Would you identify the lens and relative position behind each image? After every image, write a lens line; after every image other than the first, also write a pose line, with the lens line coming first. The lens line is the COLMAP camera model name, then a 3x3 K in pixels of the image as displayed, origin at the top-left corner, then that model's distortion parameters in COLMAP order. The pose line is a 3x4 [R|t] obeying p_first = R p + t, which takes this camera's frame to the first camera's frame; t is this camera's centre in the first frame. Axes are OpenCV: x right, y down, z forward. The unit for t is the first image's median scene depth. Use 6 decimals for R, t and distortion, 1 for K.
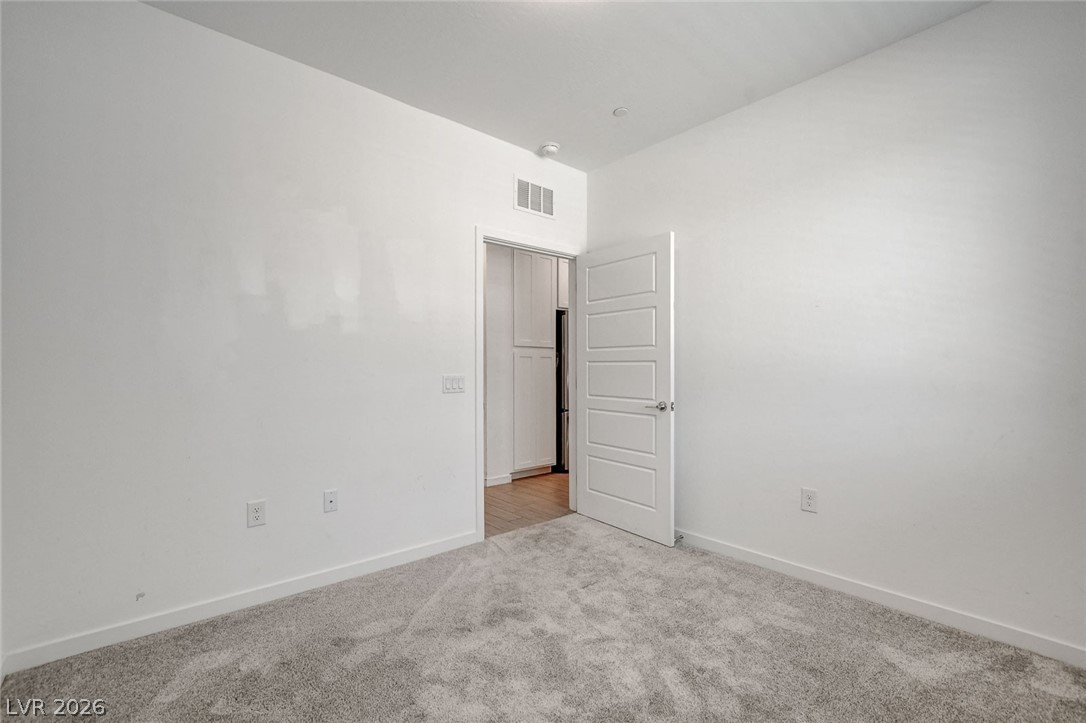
lens RADIAL K [[486.8, 0, 544.0], [0, 486.8, 369.1], [0, 0, 1]] dist [-0.029583, 0.000701]
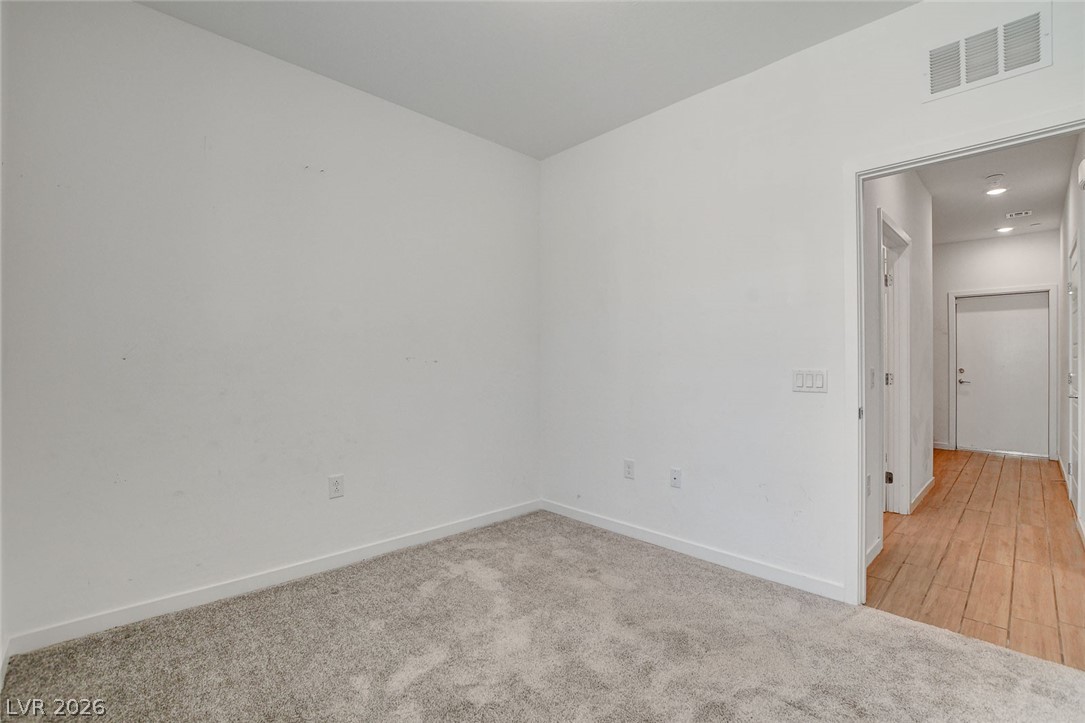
lens RADIAL K [[486.4, 0, 543.5], [0, 486.4, 369.1], [0, 0, 1]] dist [-0.029583, 0.000701]
pose [[0.037362, 0.013390, -0.999212, 0.578462], [-0.007873, 0.999883, 0.013105, 0.004338], [0.999271, 0.007377, 0.037463, 0.547391]]
